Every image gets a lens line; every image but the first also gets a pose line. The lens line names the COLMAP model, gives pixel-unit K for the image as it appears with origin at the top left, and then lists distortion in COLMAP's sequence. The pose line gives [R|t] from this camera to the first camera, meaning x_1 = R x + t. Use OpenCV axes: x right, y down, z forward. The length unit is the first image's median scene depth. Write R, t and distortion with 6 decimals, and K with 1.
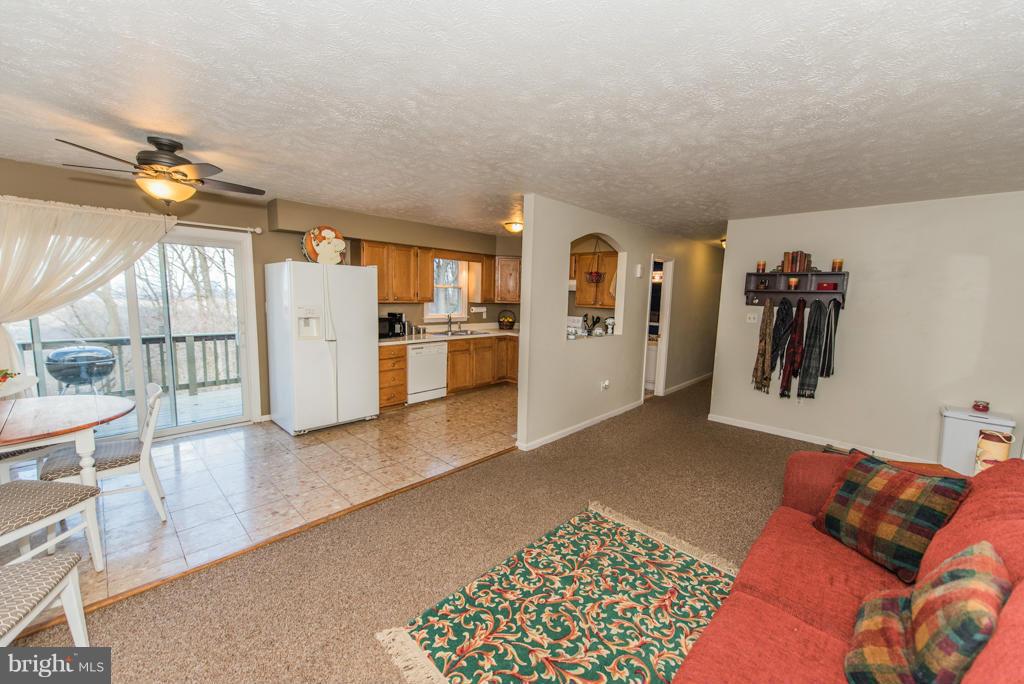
lens RADIAL K [[399.3, 0, 509.8], [0, 399.3, 341.0], [0, 0, 1]] dist [0.021986, -0.007940]
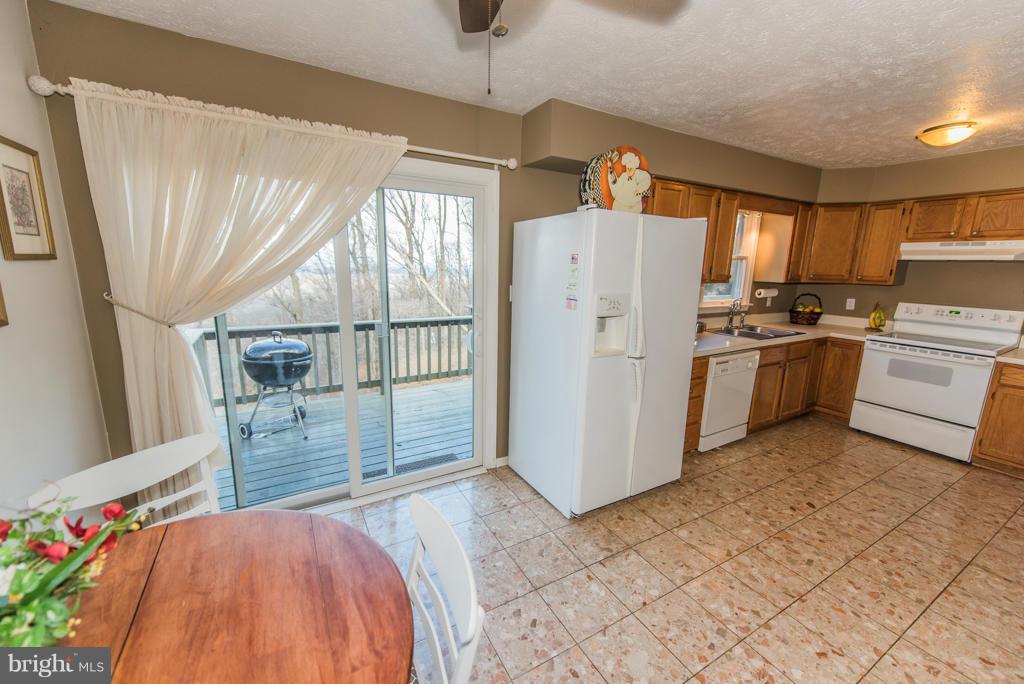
lens RADIAL K [[399.8, 0, 508.5], [0, 399.8, 340.6], [0, 0, 1]] dist [0.010359, 0.000180]
pose [[0.959141, 0.047170, -0.278969, -0.375680], [-0.028693, 0.997138, 0.069950, -0.046408], [0.281470, -0.059087, 0.957749, 0.347386]]
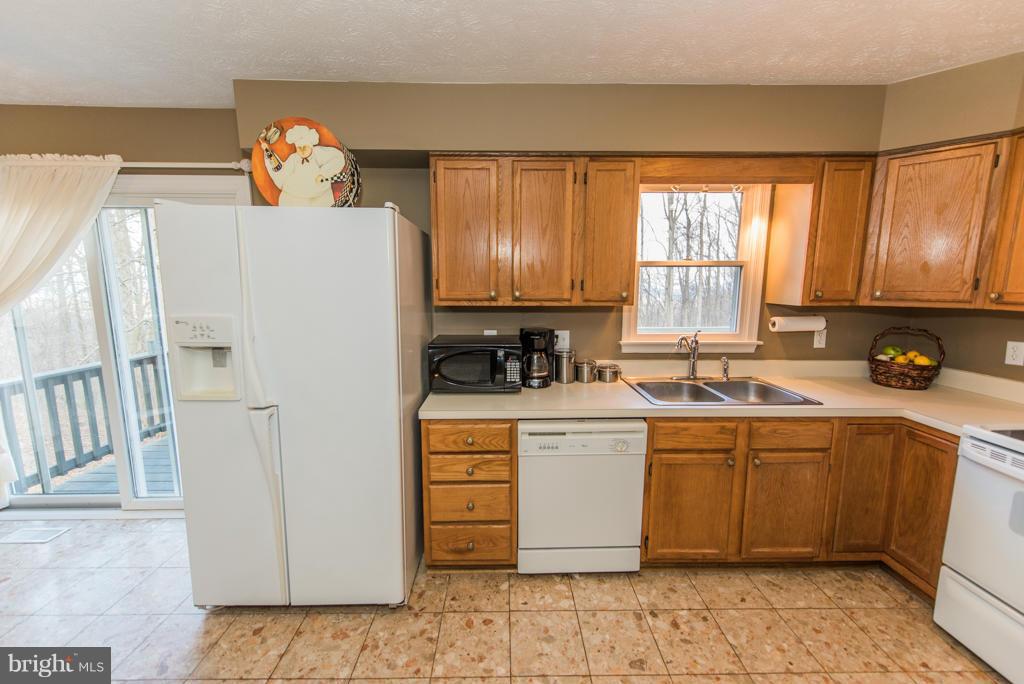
lens RADIAL K [[399.8, 0, 508.5], [0, 399.8, 340.6], [0, 0, 1]] dist [0.010359, 0.000180]
pose [[0.705649, 0.076967, -0.704368, -0.007078], [-0.067230, 0.996871, 0.041577, -0.079049], [0.705364, 0.018016, 0.708616, 0.725861]]
